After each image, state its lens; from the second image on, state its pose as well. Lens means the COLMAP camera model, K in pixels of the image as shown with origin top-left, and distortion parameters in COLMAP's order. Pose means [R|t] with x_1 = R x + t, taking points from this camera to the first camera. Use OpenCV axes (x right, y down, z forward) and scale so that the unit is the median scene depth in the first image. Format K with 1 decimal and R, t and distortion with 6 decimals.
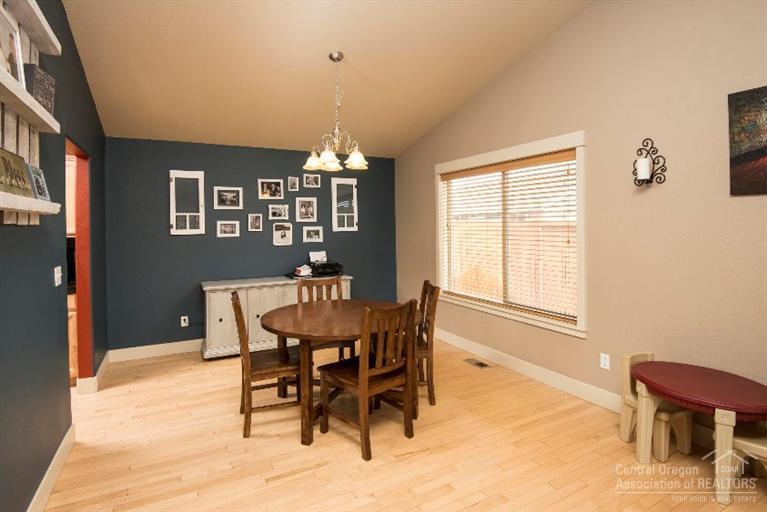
lens RADIAL K [[403.1, 0, 385.3], [0, 403.1, 230.8], [0, 0, 1]] dist [-0.039327, -0.000246]
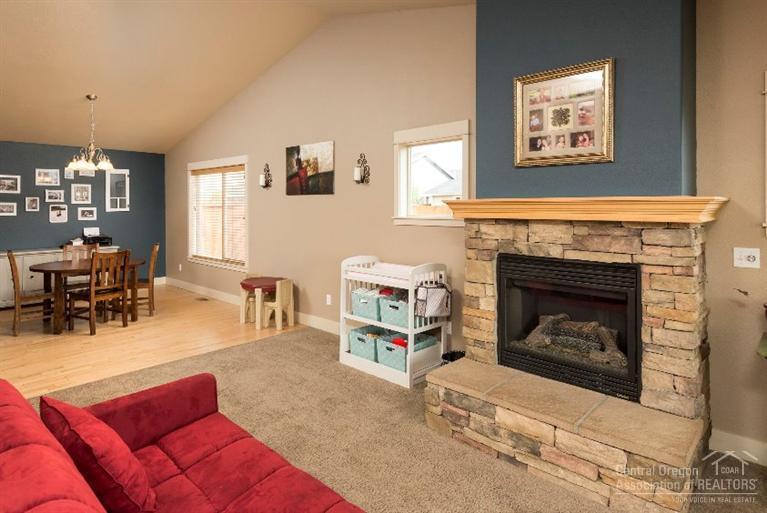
lens RADIAL K [[436.9, 0, 383.5], [0, 436.9, 204.7], [0, 0, 1]] dist [-0.033568, -0.001212]
pose [[0.939700, 0.008722, 0.341888, 0.237106], [-0.003593, 0.999871, -0.015633, -0.002027], [-0.341981, 0.013462, 0.939611, -0.589940]]
